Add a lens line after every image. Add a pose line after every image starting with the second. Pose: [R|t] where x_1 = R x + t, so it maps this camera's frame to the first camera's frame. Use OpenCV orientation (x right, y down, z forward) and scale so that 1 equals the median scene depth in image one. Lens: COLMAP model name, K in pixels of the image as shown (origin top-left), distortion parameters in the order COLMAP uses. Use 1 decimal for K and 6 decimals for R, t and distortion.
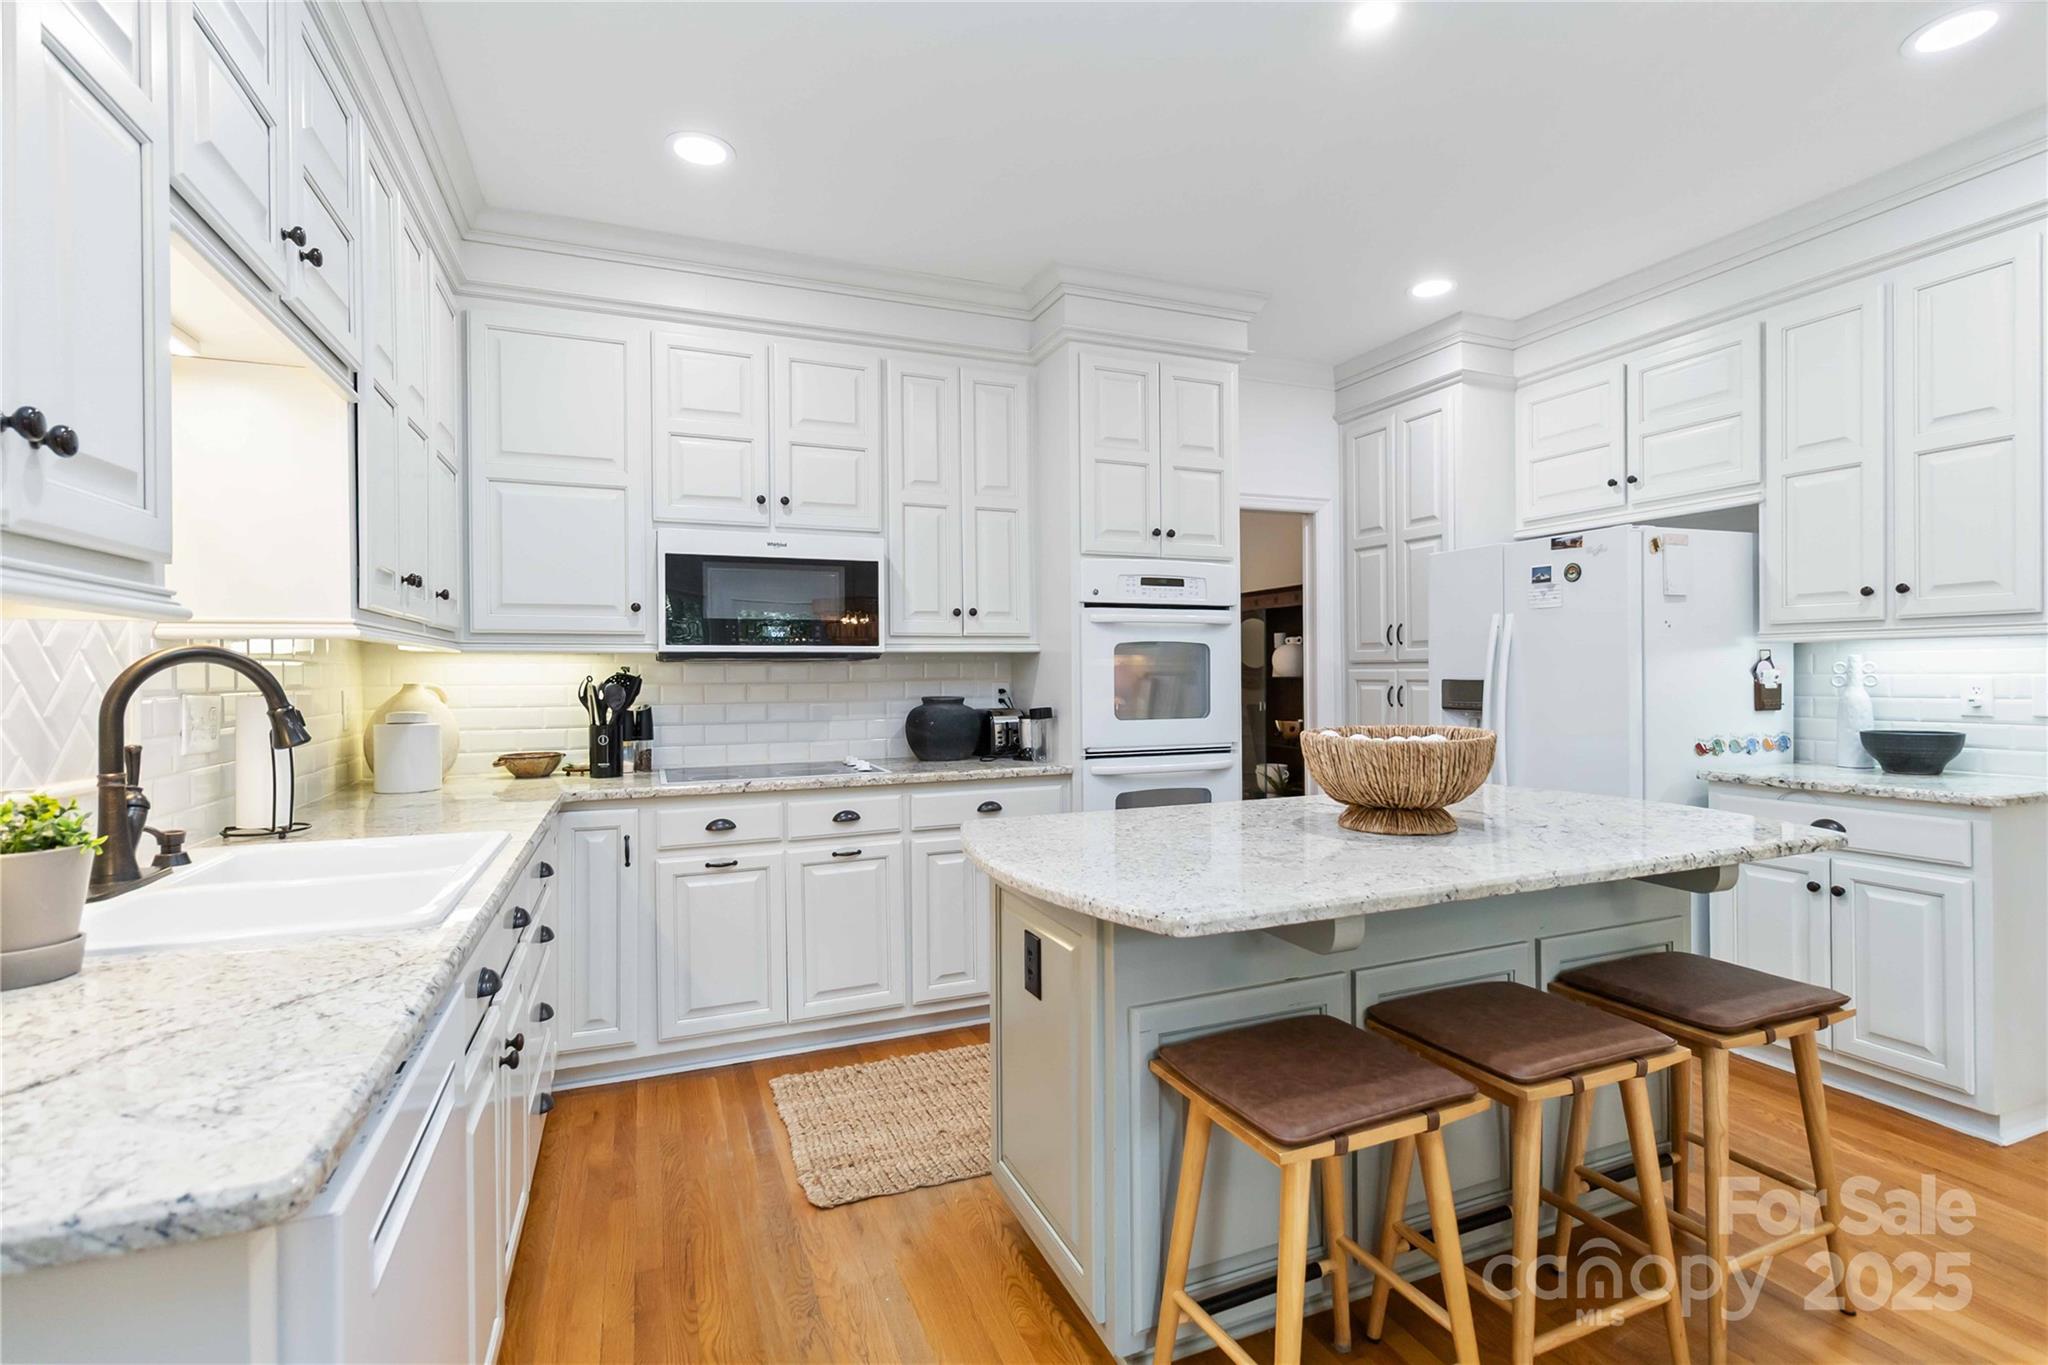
lens RADIAL K [[942.3, 0, 1017.4], [0, 942.3, 672.8], [0, 0, 1]] dist [-0.000756, -0.000337]
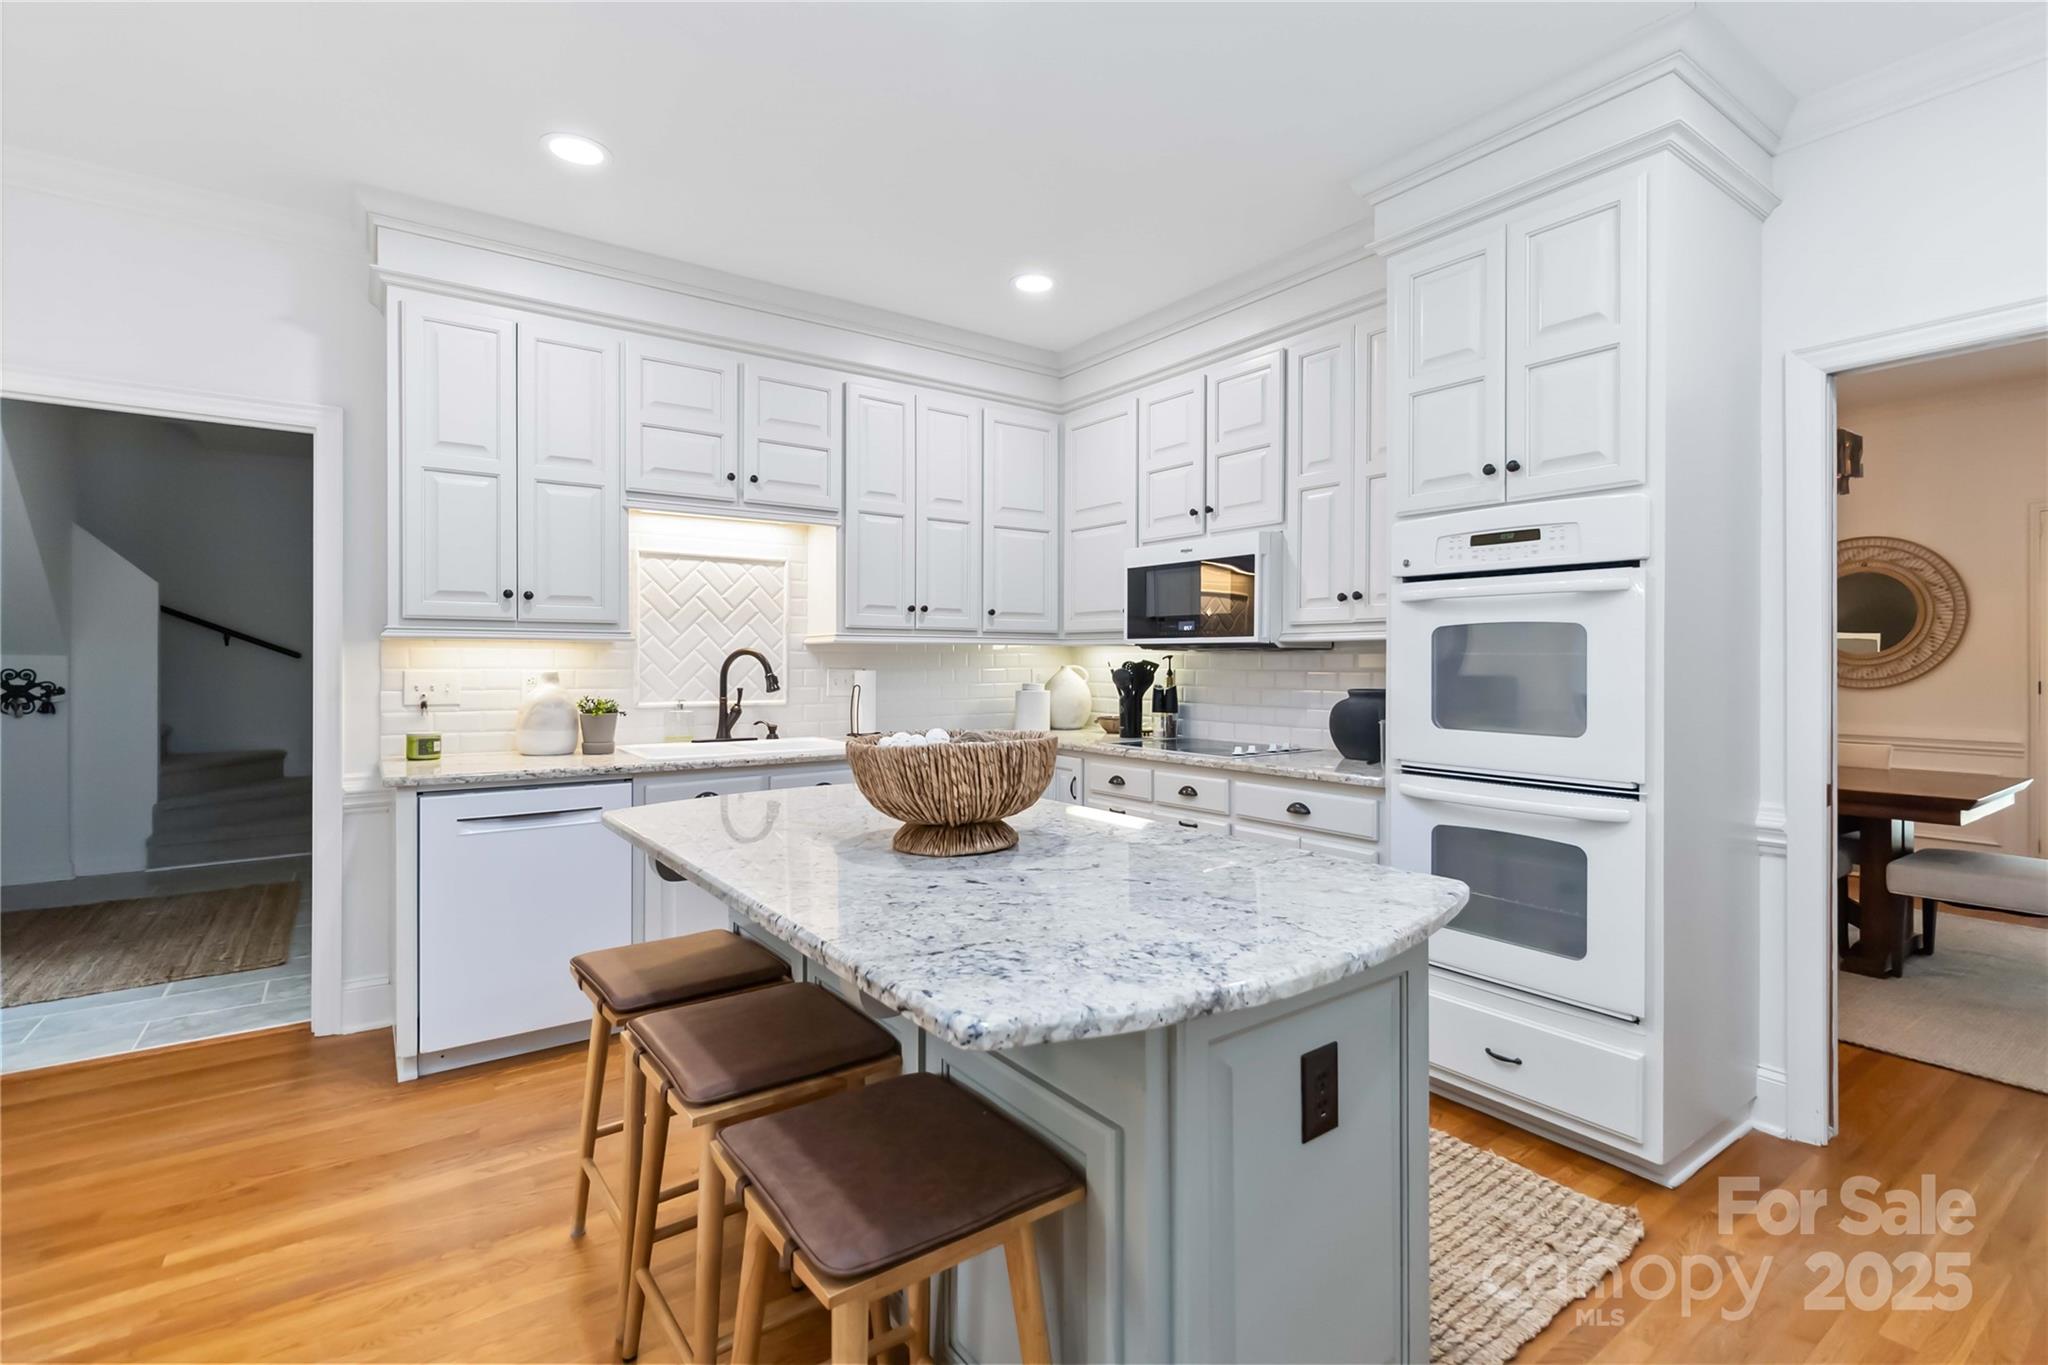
lens RADIAL K [[942.3, 0, 1017.4], [0, 942.3, 672.8], [0, 0, 1]] dist [-0.000756, -0.000337]
pose [[0.234621, 0.022534, -0.971826, 0.884432], [-0.003450, 0.999744, 0.022348, -0.011906], [0.972081, -0.001891, 0.234639, 0.566207]]
